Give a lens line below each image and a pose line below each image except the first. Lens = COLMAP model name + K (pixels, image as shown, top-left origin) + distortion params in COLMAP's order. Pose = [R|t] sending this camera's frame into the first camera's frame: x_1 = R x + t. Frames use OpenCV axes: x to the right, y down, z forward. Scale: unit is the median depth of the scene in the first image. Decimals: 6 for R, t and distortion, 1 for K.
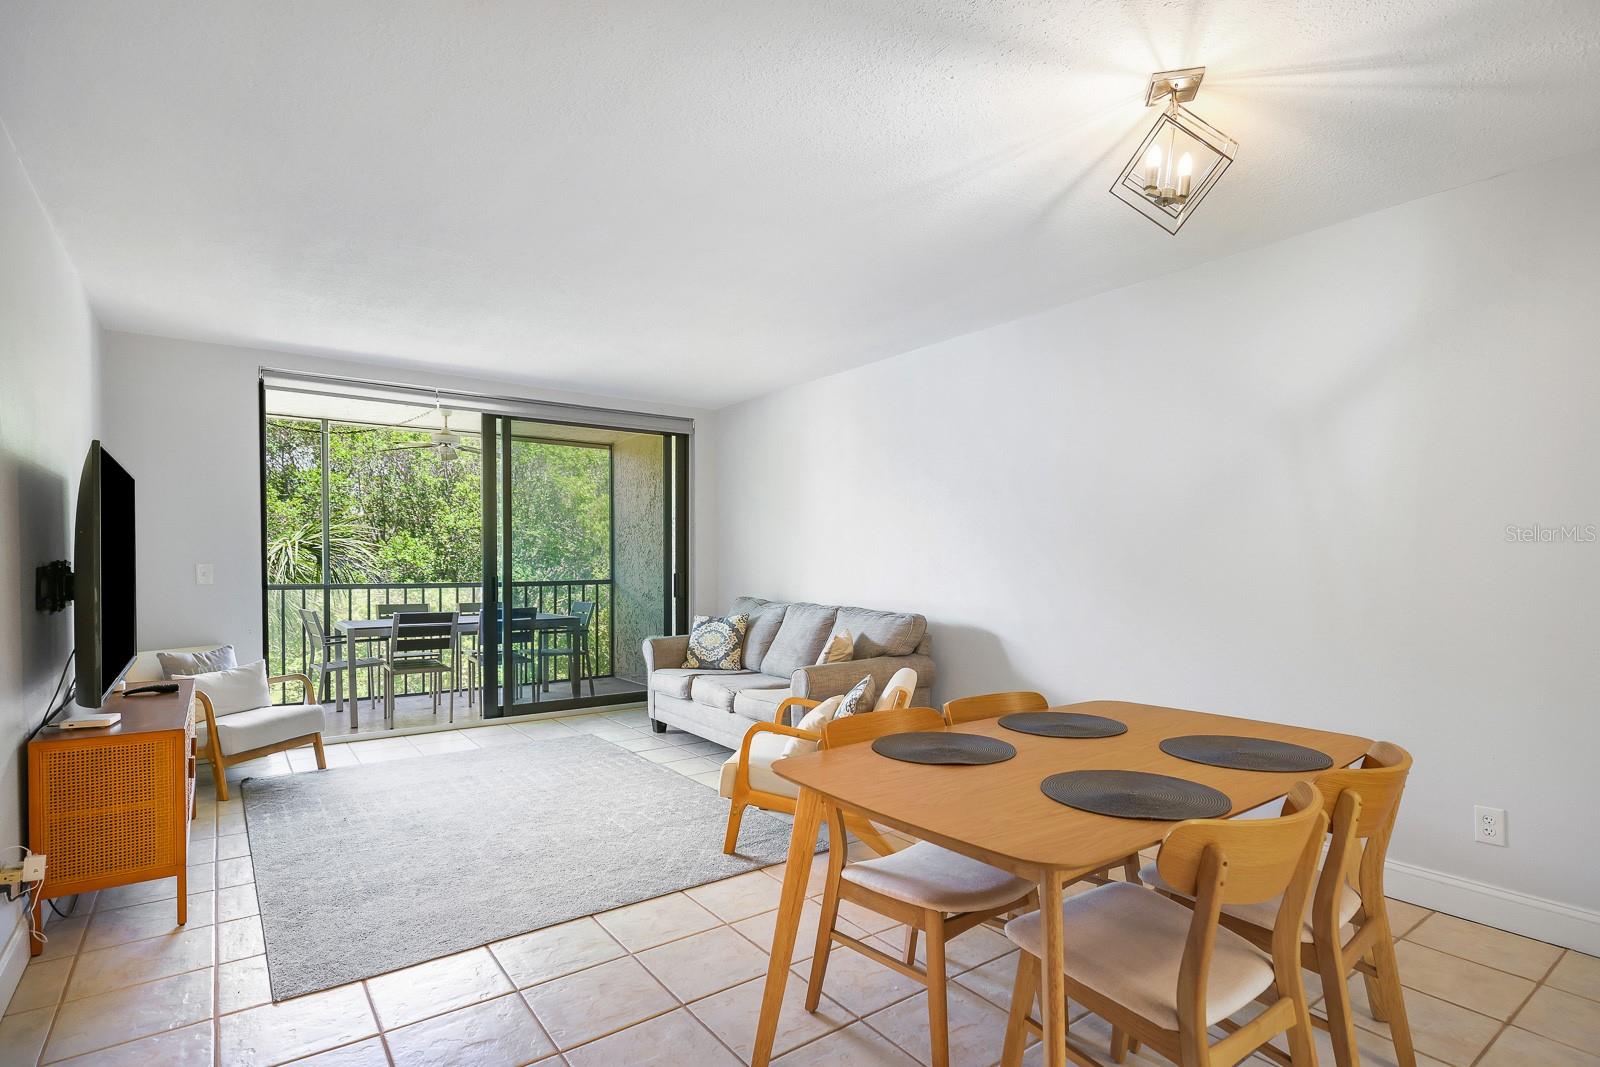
lens RADIAL K [[812.4, 0, 805.6], [0, 812.4, 543.6], [0, 0, 1]] dist [-0.004647, -0.000246]
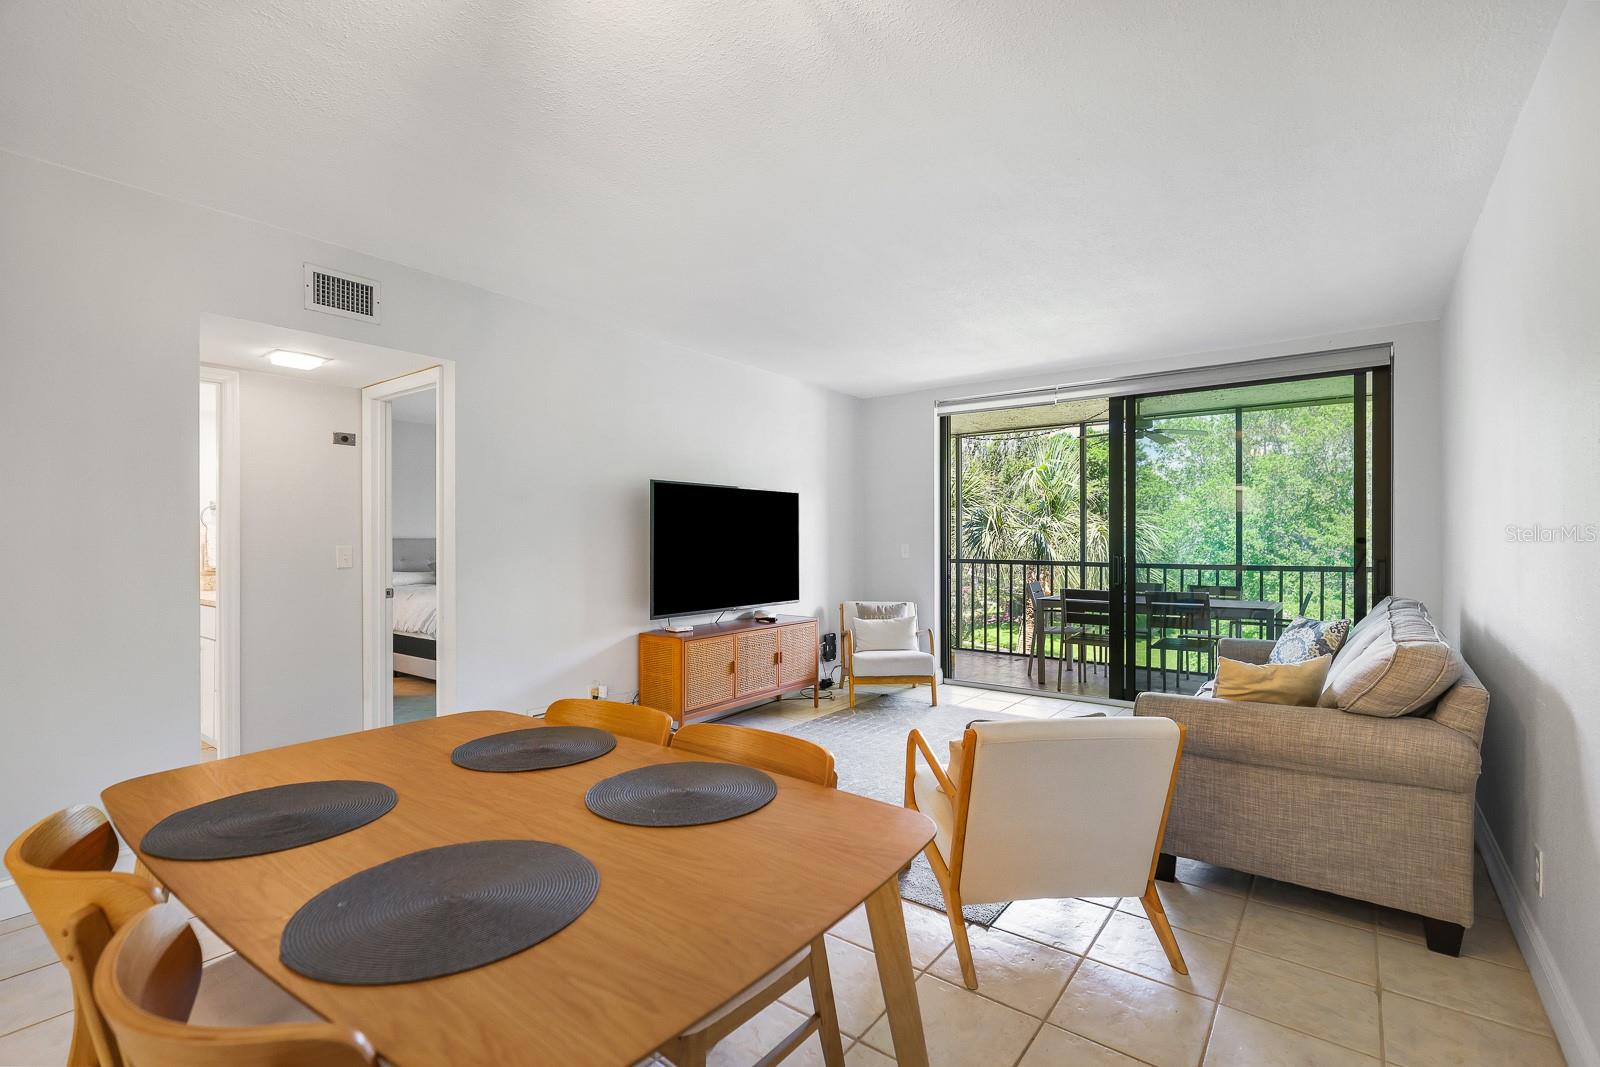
lens RADIAL K [[728.7, 0, 802.6], [0, 728.7, 540.4], [0, 0, 1]] dist [0.005034, 0.000393]
pose [[0.288774, -0.007250, -0.957370, 0.362802], [0.027251, 0.999628, 0.000650, 0.005329], [0.957009, -0.026277, 0.288864, 0.359390]]
